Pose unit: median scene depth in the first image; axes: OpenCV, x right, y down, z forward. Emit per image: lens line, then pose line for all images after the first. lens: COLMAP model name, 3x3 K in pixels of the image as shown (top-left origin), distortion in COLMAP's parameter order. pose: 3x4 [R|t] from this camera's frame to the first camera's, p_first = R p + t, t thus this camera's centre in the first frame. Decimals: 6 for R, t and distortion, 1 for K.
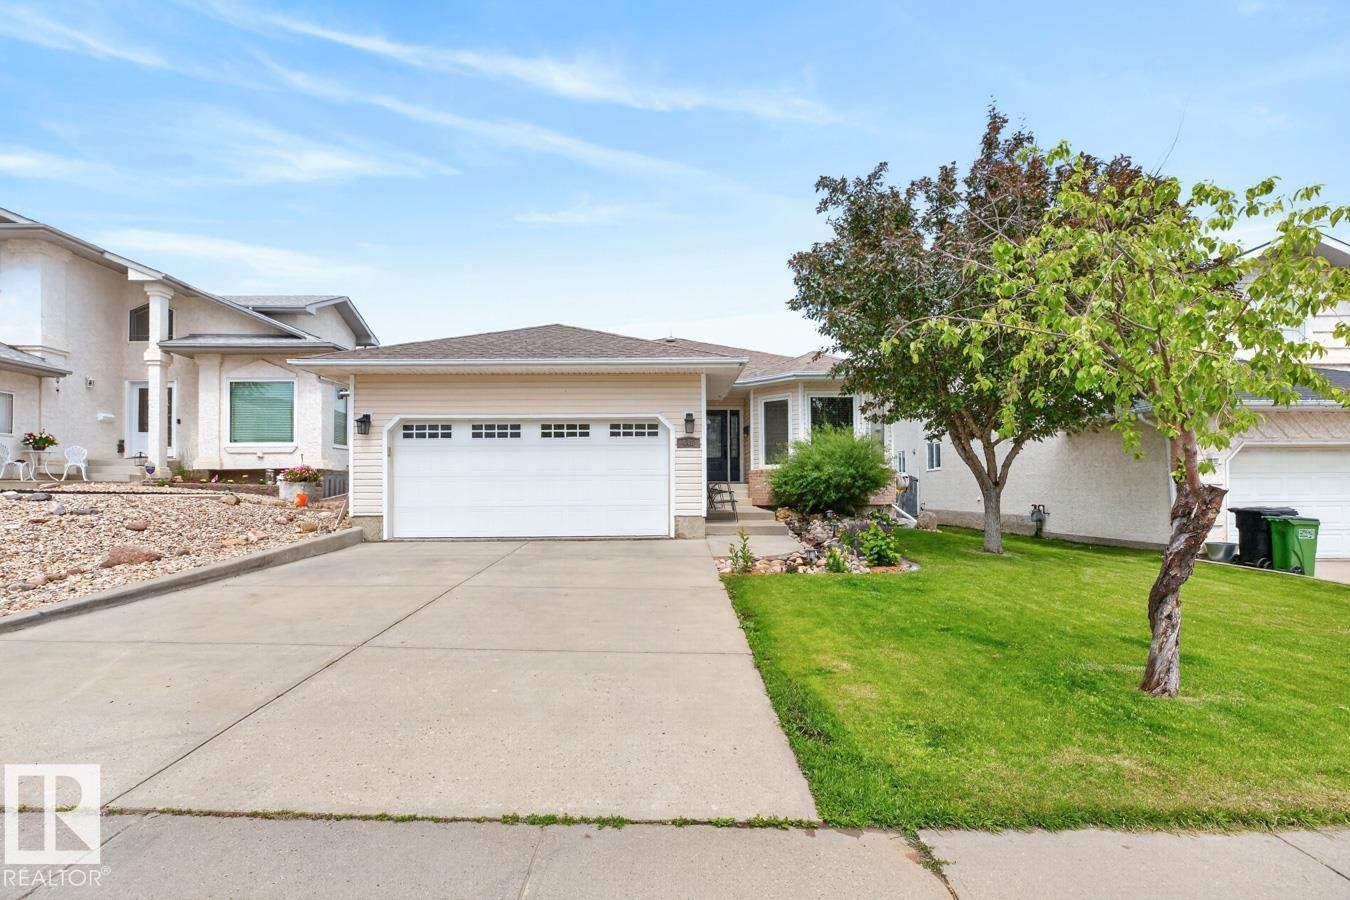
lens RADIAL K [[612.7, 0, 672.6], [0, 612.7, 482.4], [0, 0, 1]] dist [-0.001387, -0.001324]
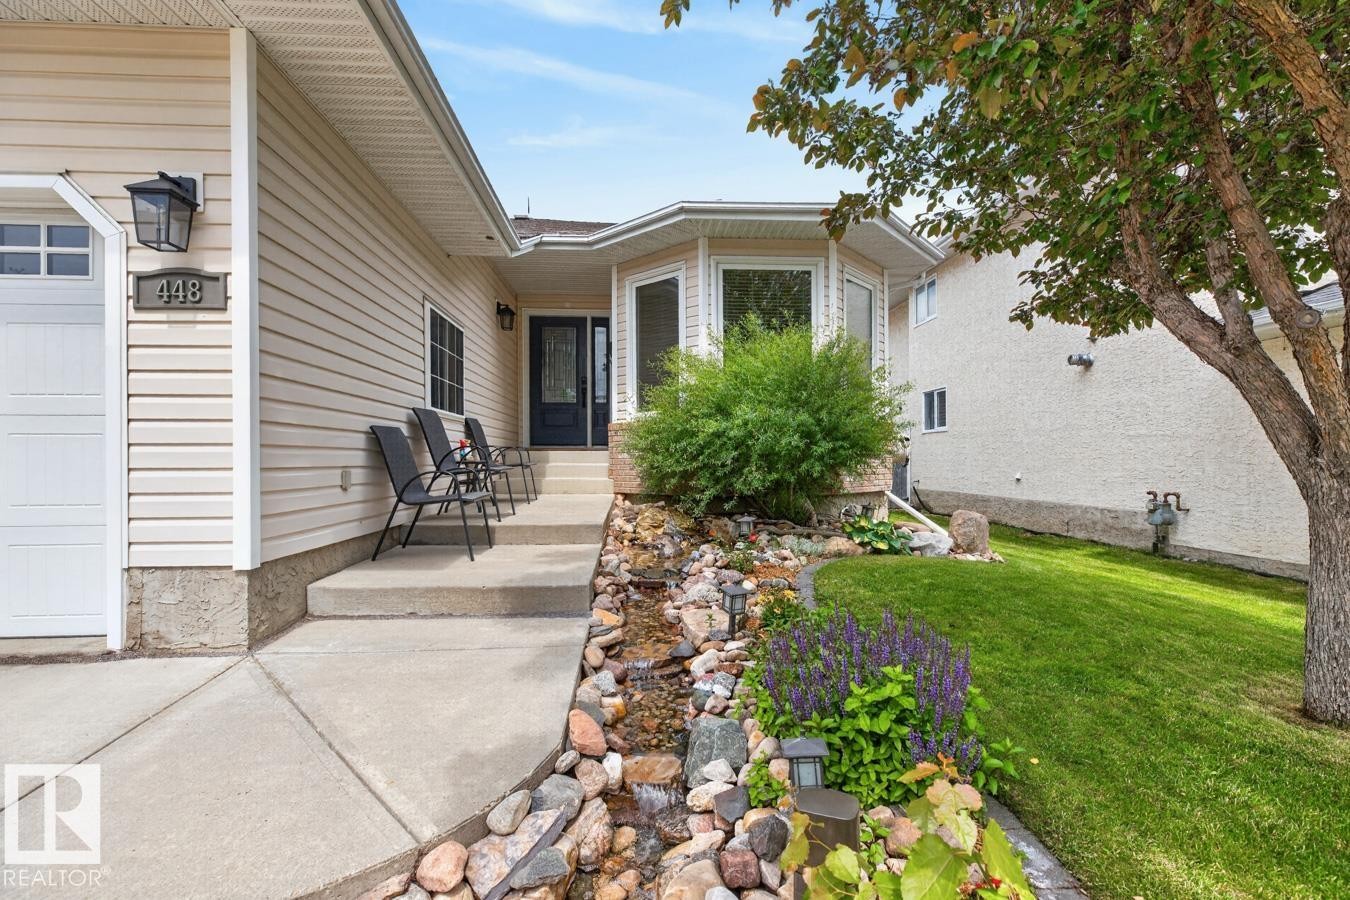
lens RADIAL K [[612.7, 0, 669.1], [0, 612.7, 463.3], [0, 0, 1]] dist [-0.001387, -0.001324]
pose [[0.999021, 0.003096, 0.044130, 0.223833], [-0.004159, 0.999703, 0.024008, 0.002295], [-0.044042, -0.024168, 0.998737, 0.720077]]
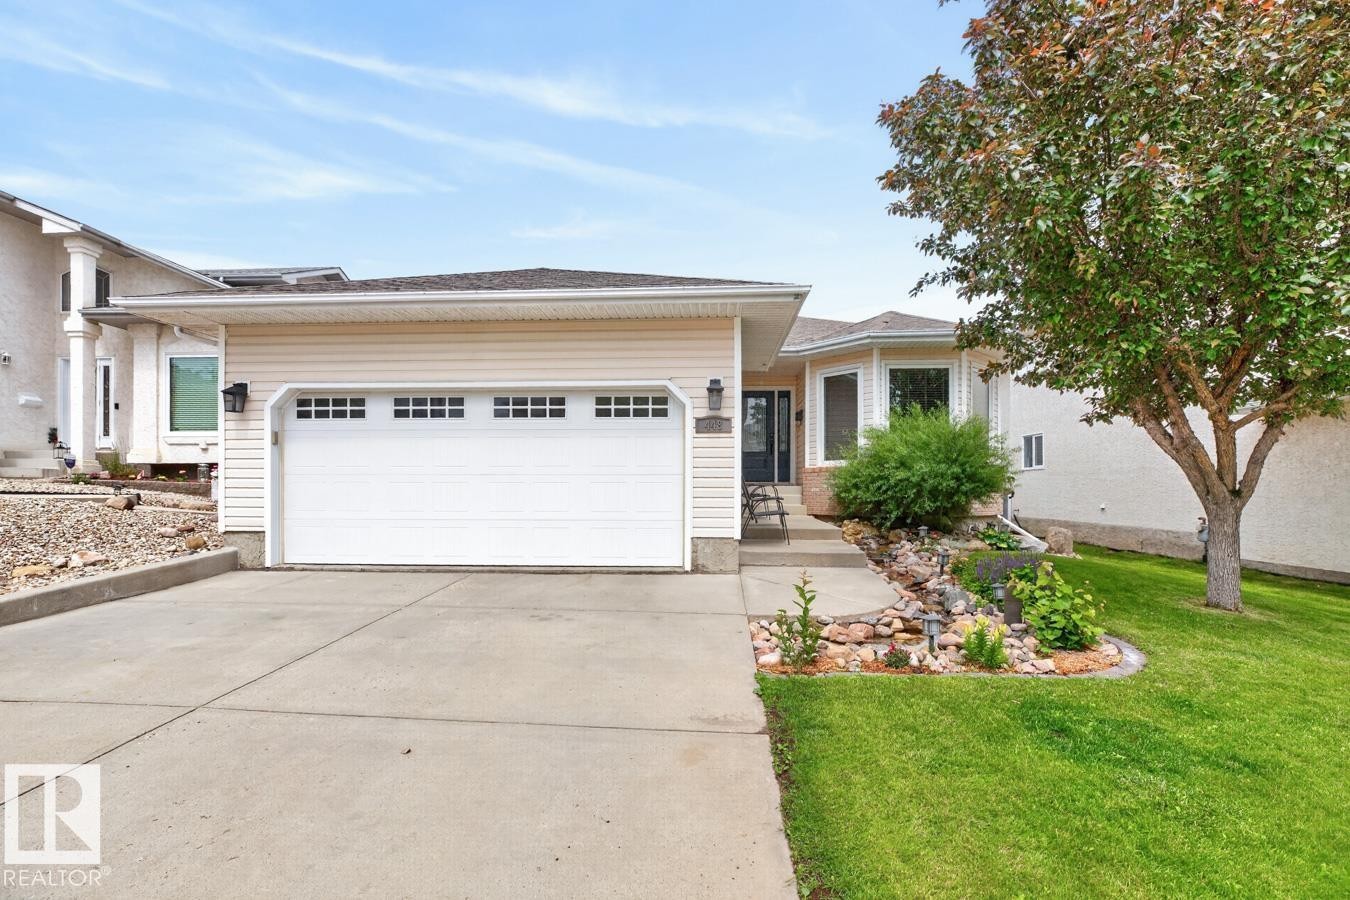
lens RADIAL K [[612.7, 0, 673.0], [0, 612.7, 489.4], [0, 0, 1]] dist [-0.001387, -0.001324]
pose [[0.997260, 0.007975, -0.073541, 0.030998], [-0.006763, 0.999837, 0.016720, -0.007011], [0.073663, -0.016177, 0.997152, 0.345336]]
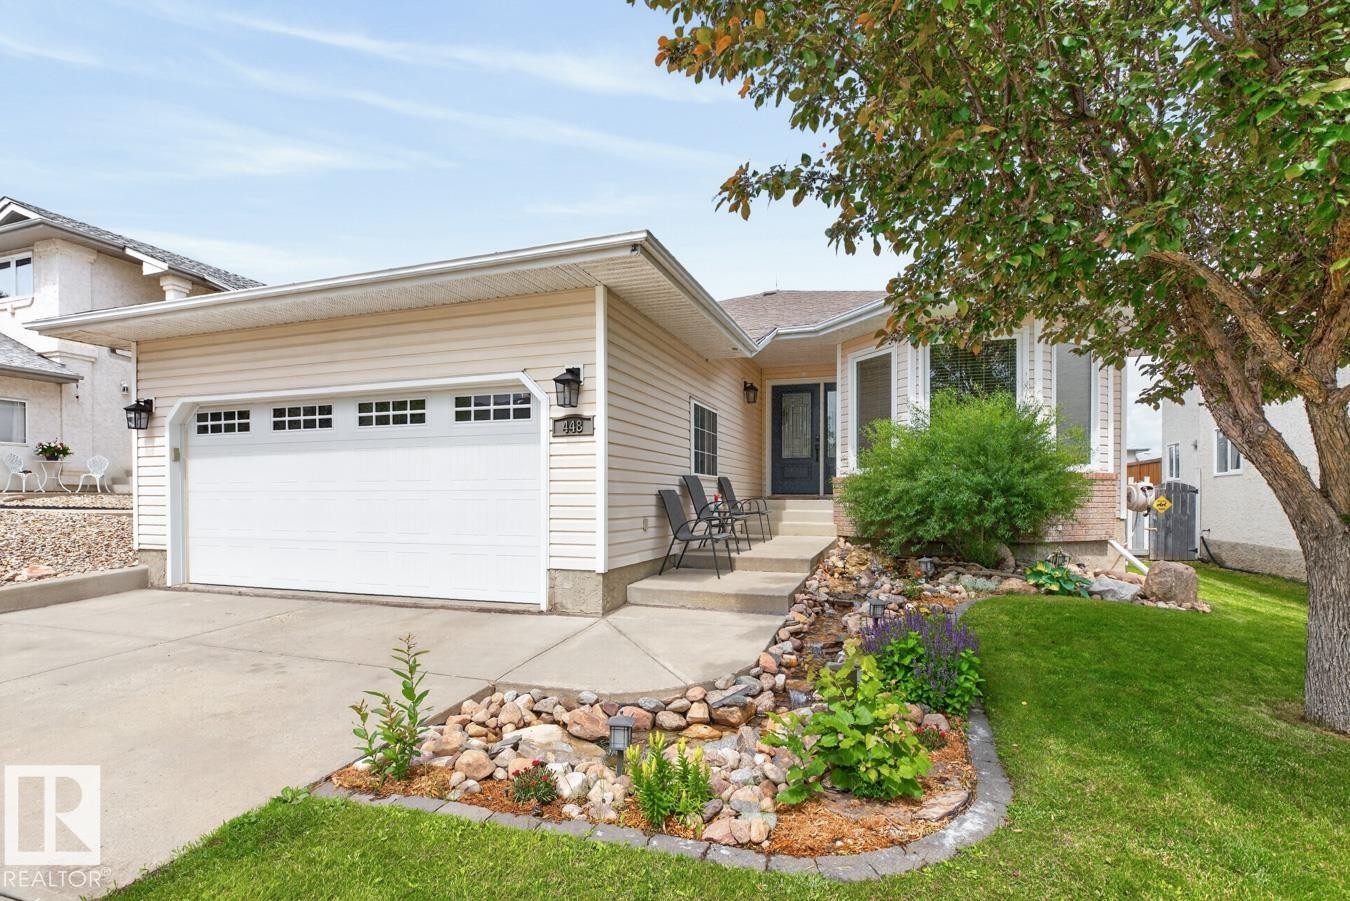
lens RADIAL K [[612.7, 0, 688.5], [0, 612.7, 506.5], [0, 0, 1]] dist [-0.001387, -0.001324]
pose [[0.943173, 0.010762, -0.332128, 0.284155], [-0.000467, 0.999517, 0.031060, -0.014061], [0.332302, -0.029140, 0.942723, 0.547134]]
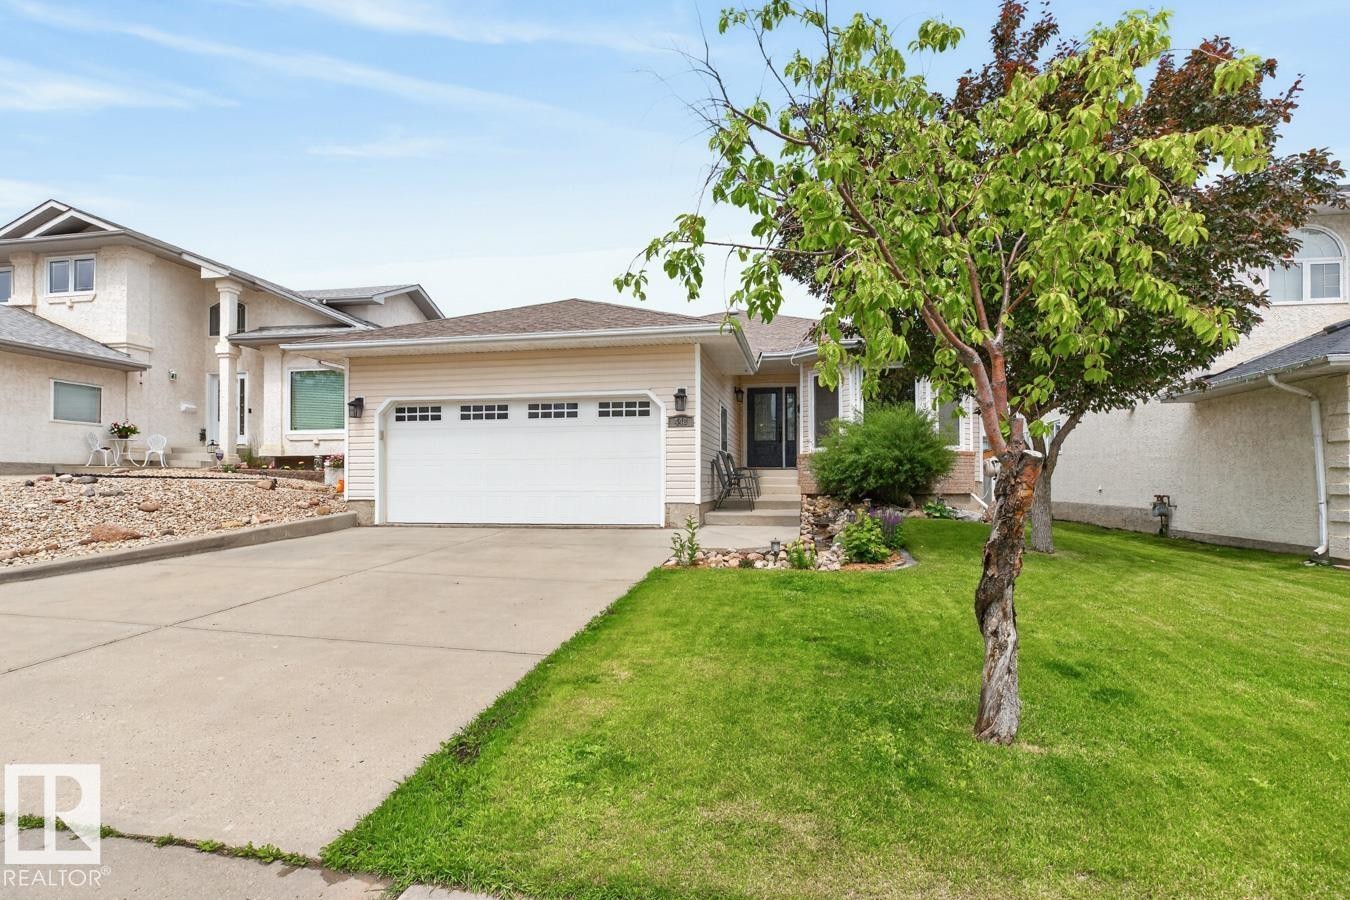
lens RADIAL K [[656.2, 0, 674.9], [0, 656.2, 471.6], [0, 0, 1]] dist [0.004975, -0.002836]
pose [[0.981302, -0.000276, -0.192473, 0.200739], [0.000045, 0.999999, -0.001200, 0.009779], [0.192473, 0.001169, 0.981302, 0.054505]]
